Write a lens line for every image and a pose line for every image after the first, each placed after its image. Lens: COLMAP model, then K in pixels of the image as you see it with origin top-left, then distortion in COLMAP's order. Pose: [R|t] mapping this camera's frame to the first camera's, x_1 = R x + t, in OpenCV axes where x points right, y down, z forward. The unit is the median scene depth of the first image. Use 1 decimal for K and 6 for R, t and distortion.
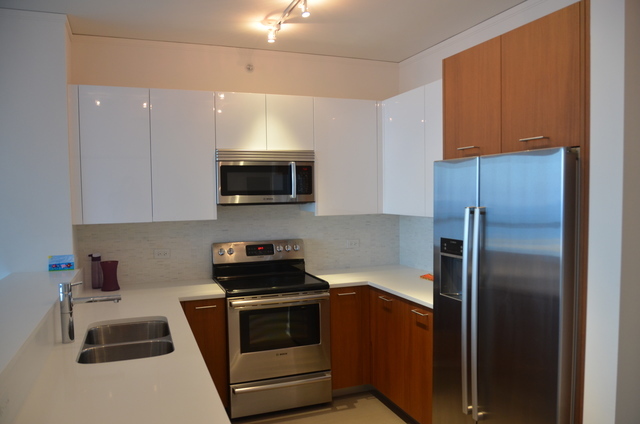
lens RADIAL K [[487.3, 0, 320.0], [0, 487.3, 212.0], [0, 0, 1]] dist [0.000335, -0.043845]
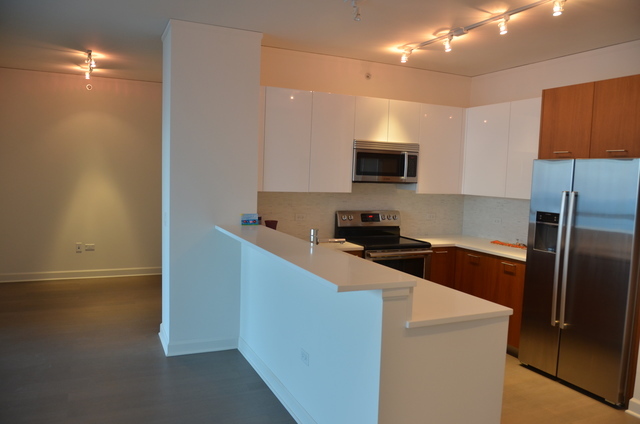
lens RADIAL K [[487.3, 0, 320.0], [0, 487.3, 212.0], [0, 0, 1]] dist [0.000335, -0.043845]
pose [[0.995288, 0.043259, 0.086782, -0.410091], [-0.046610, 0.998229, 0.036958, 0.022950], [-0.085029, -0.040828, 0.995542, -0.317918]]
